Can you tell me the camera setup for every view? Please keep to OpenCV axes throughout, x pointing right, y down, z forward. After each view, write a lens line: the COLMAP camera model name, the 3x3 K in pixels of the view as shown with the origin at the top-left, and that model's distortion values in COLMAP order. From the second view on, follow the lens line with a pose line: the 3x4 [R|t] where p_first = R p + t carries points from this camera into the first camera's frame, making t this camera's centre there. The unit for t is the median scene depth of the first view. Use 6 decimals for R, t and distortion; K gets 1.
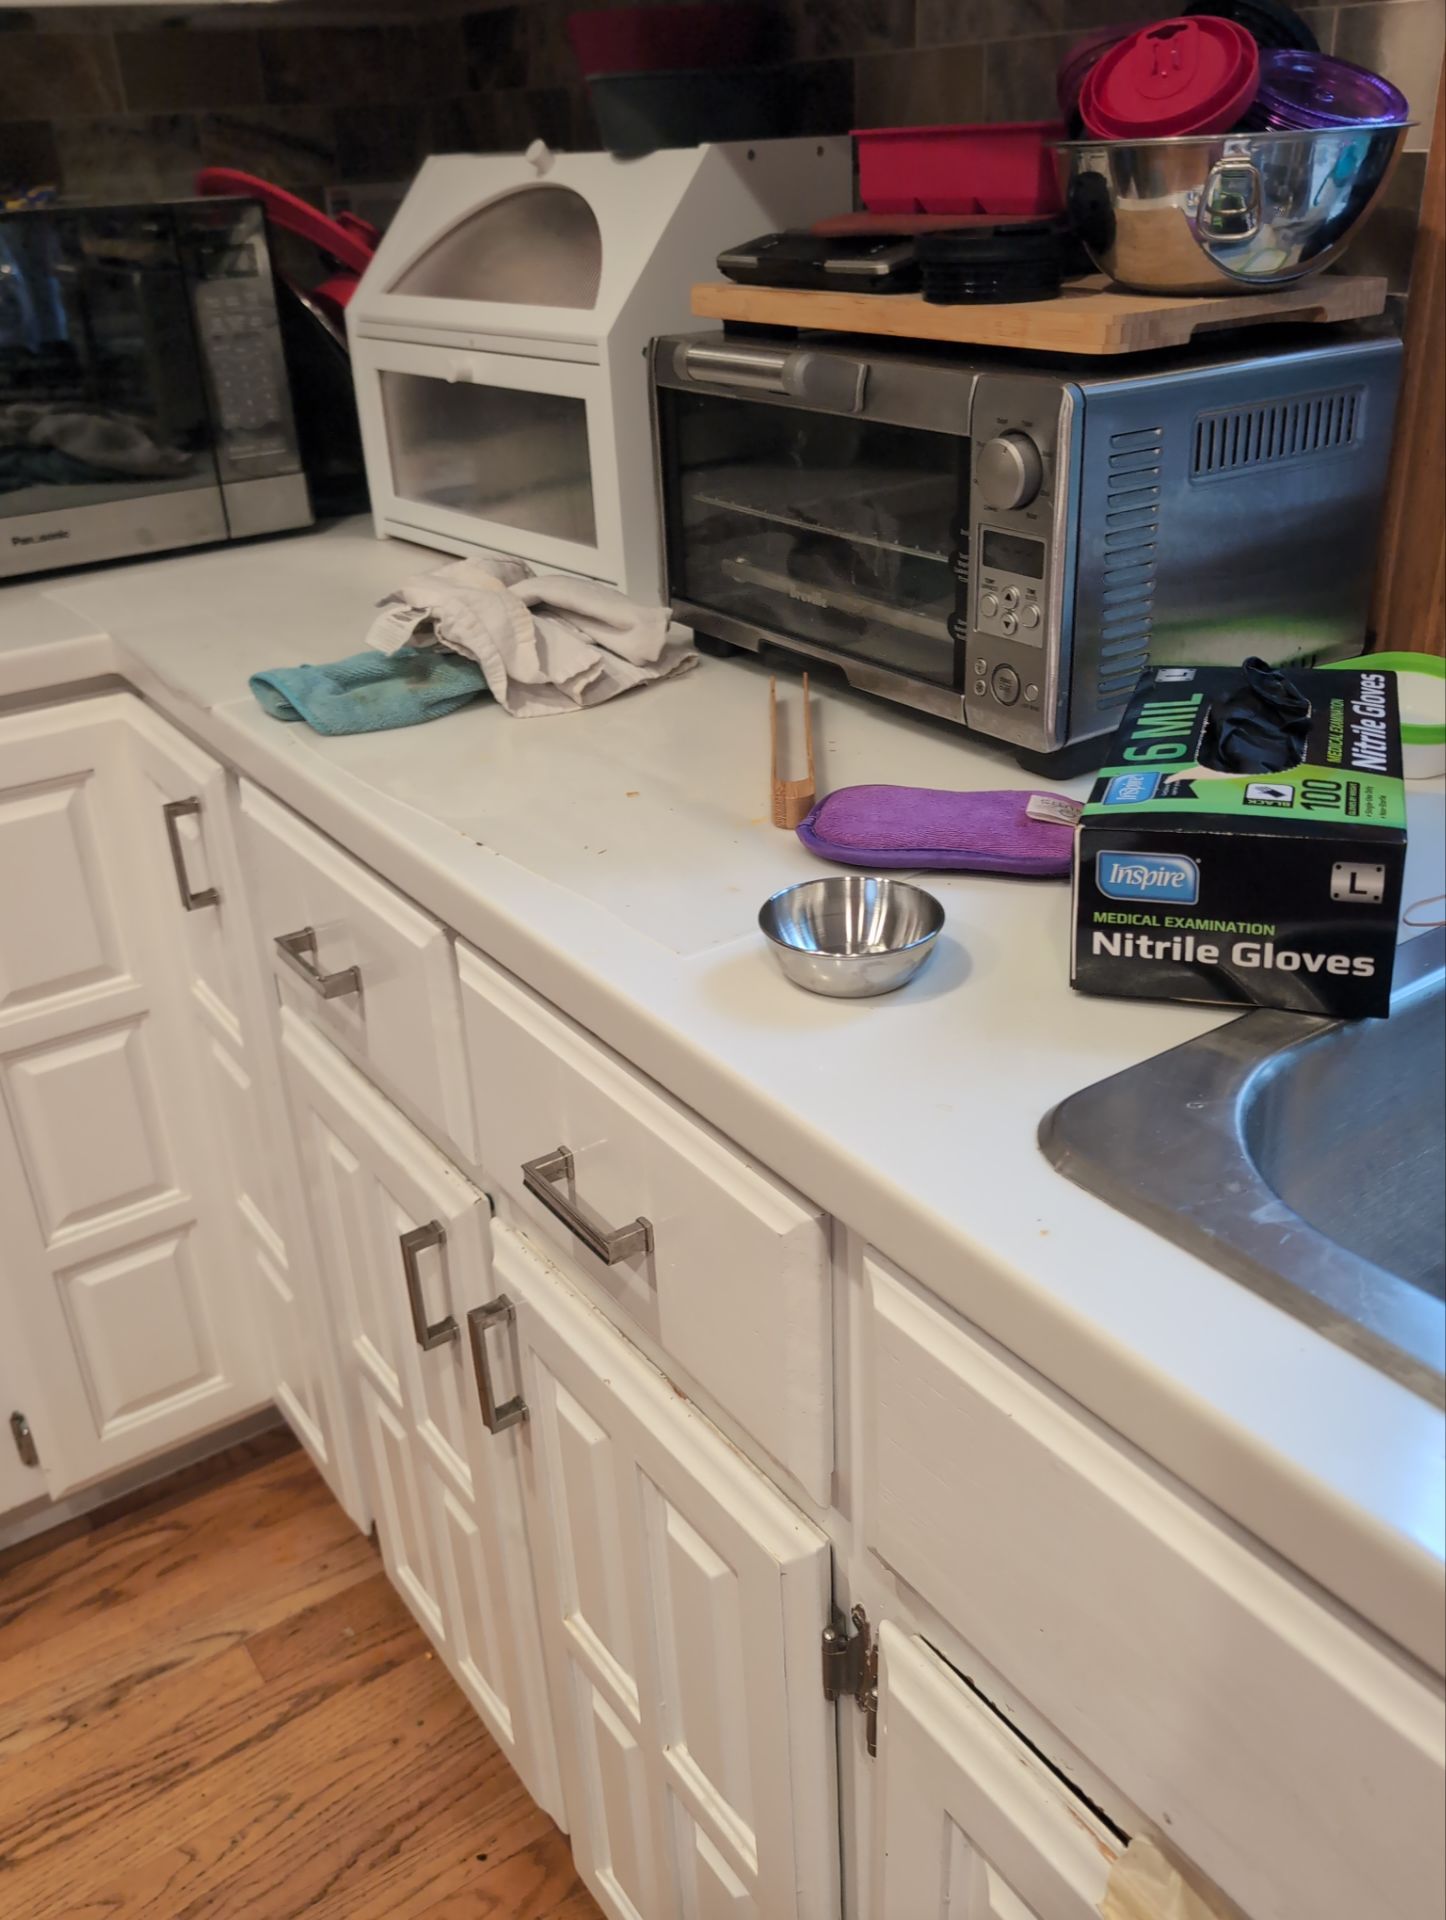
lens RADIAL K [[1616.5, 0, 730.8], [0, 1616.5, 956.5], [0, 0, 1]] dist [0.014017, -0.009322]
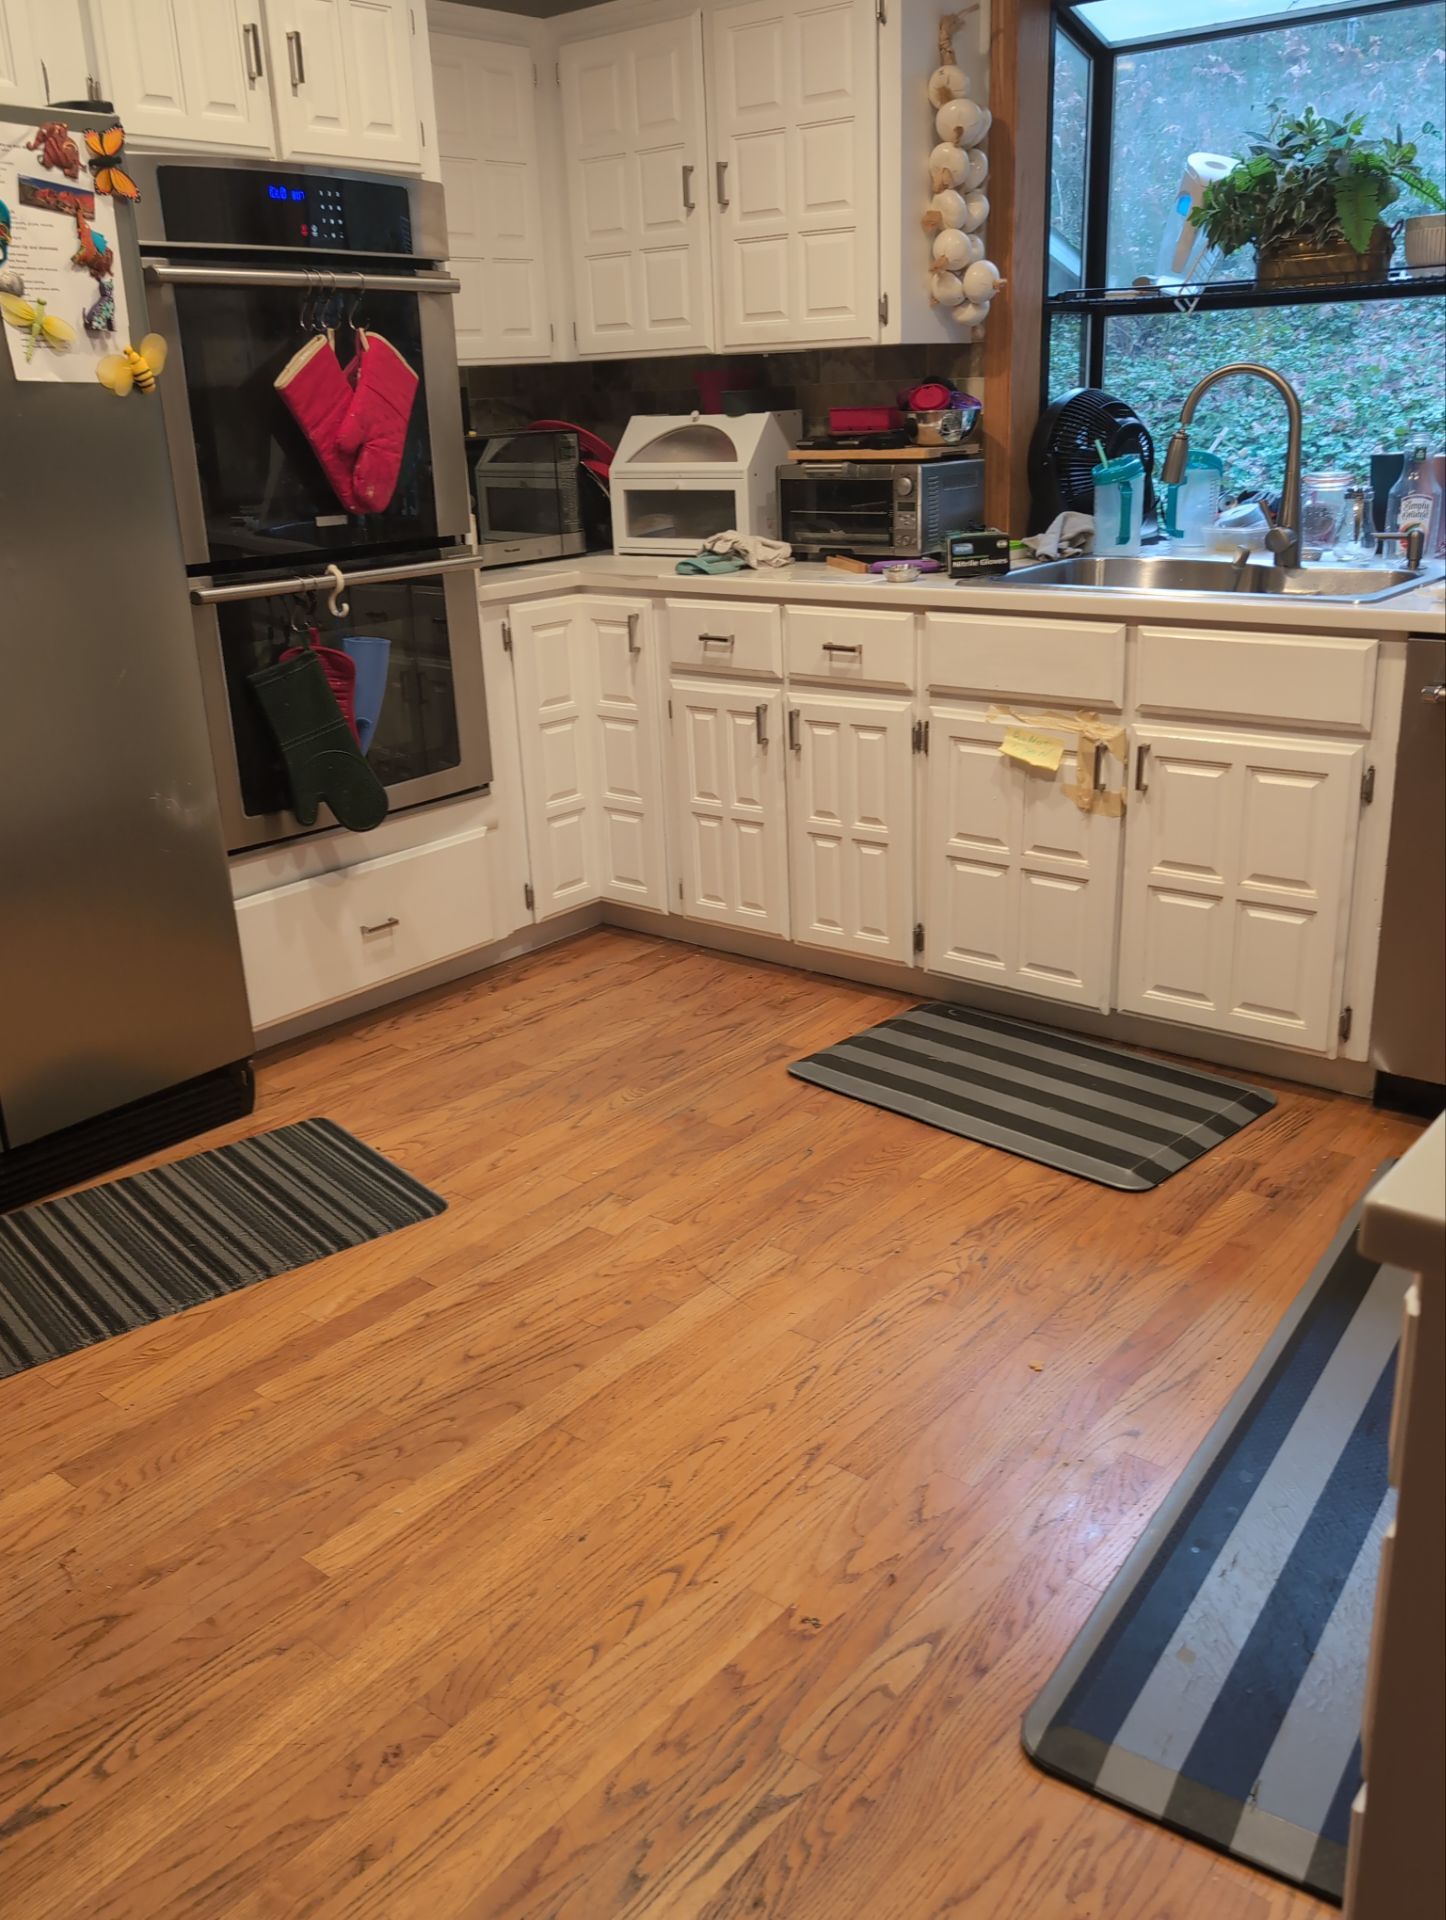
lens RADIAL K [[1616.5, 0, 730.8], [0, 1616.5, 956.5], [0, 0, 1]] dist [0.014017, -0.009322]
pose [[0.962191, -0.087072, 0.258082, -0.963385], [0.122012, 0.984928, -0.122596, 0.901660], [-0.243517, 0.149450, 0.958313, -1.806122]]
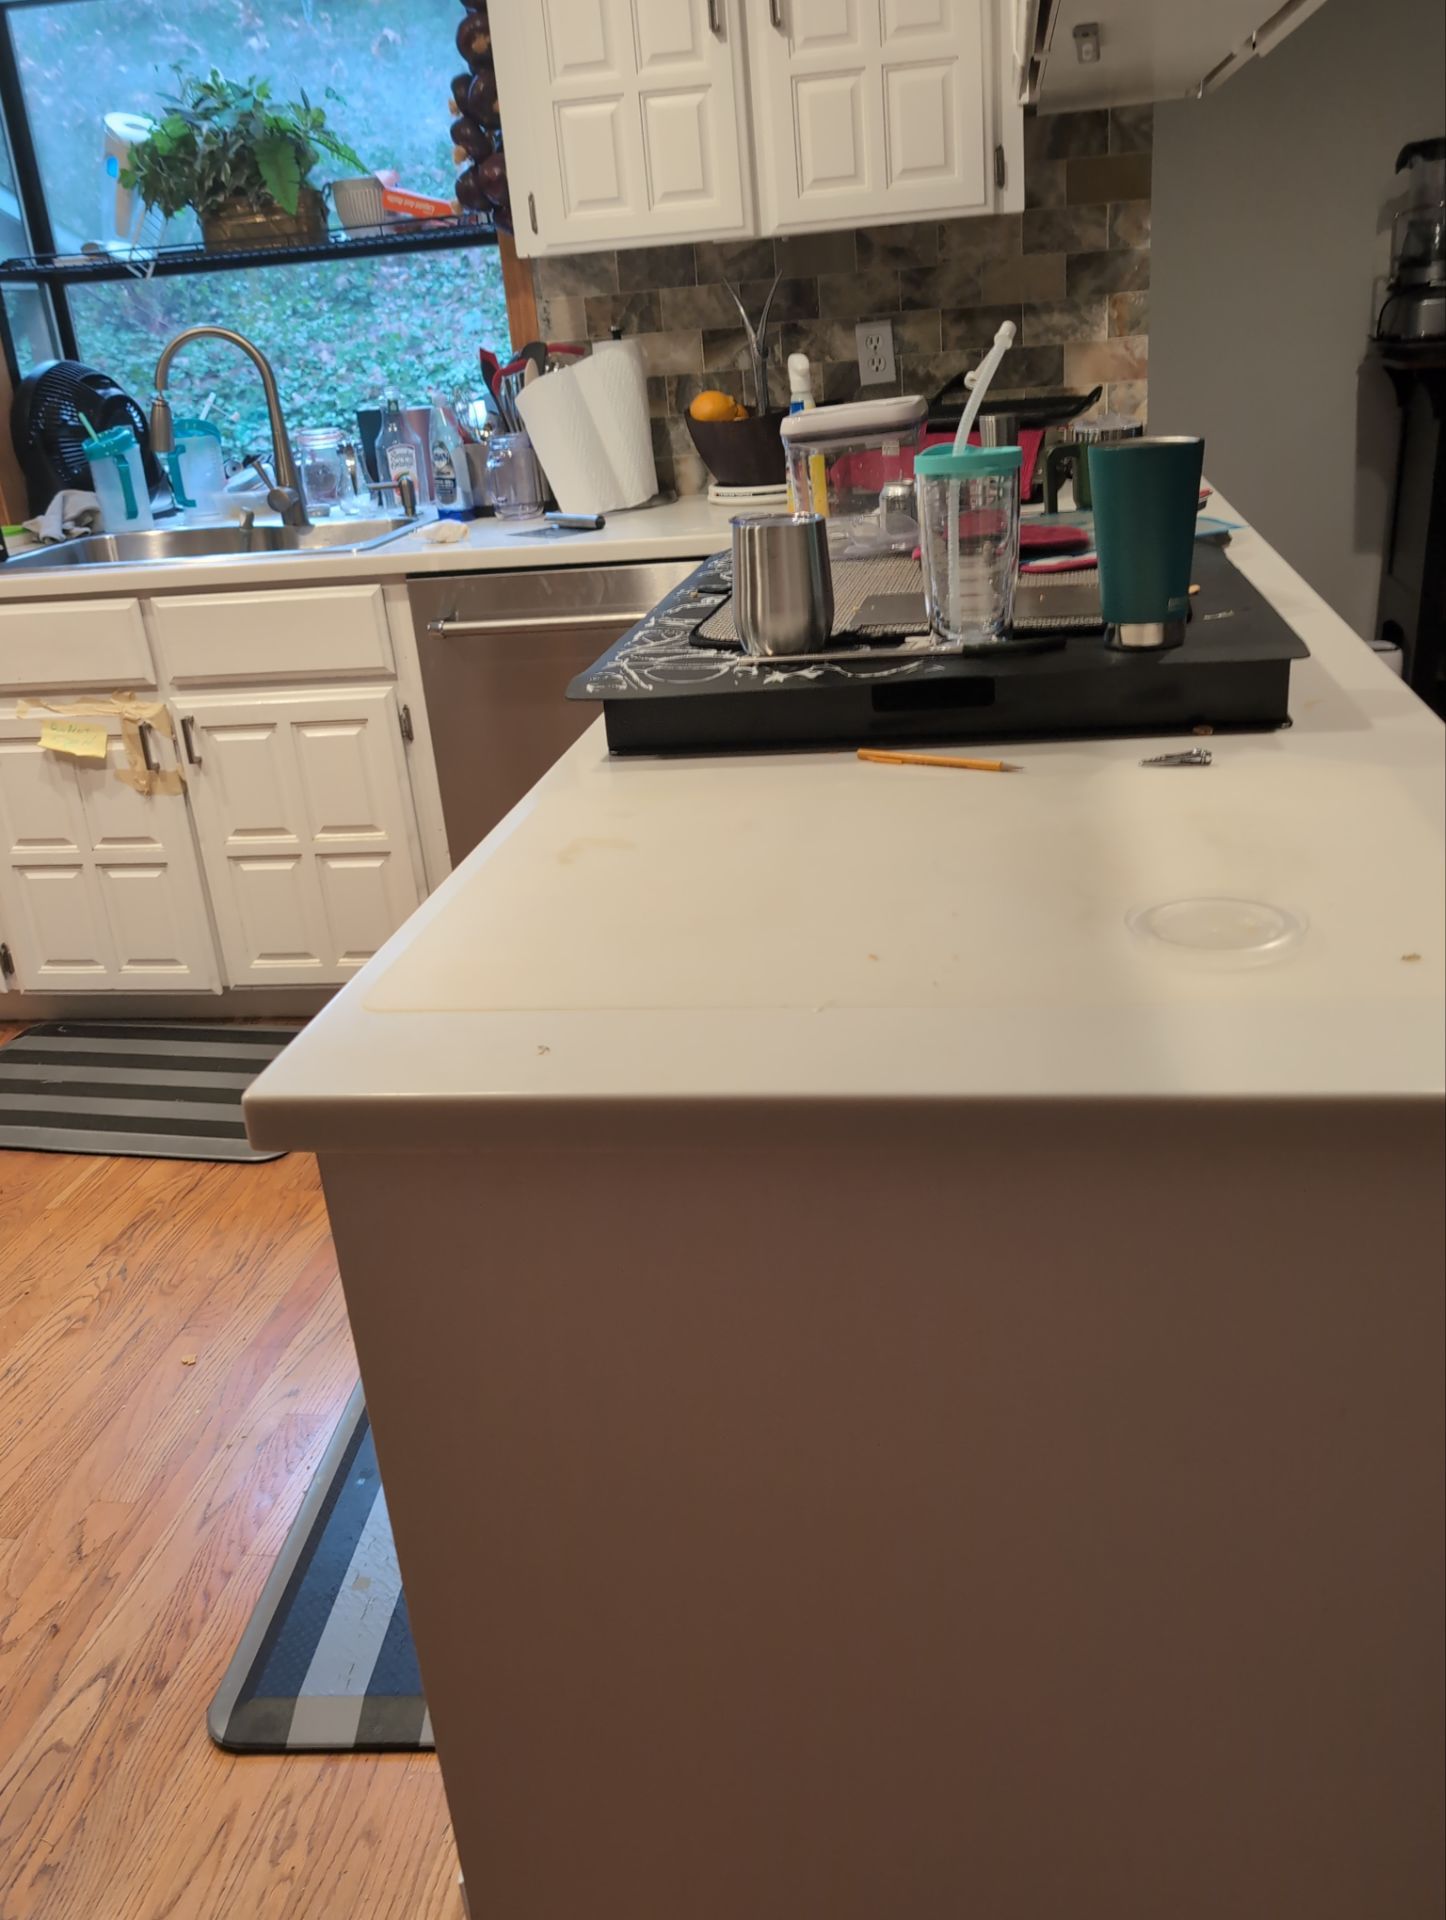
lens RADIAL K [[1616.5, 0, 730.8], [0, 1616.5, 956.5], [0, 0, 1]] dist [0.014017, -0.009322]
pose [[0.696646, -0.281547, 0.659860, -0.840881], [0.369015, 0.929397, 0.006966, 0.966420], [-0.615233, 0.238646, 0.751356, -1.872682]]
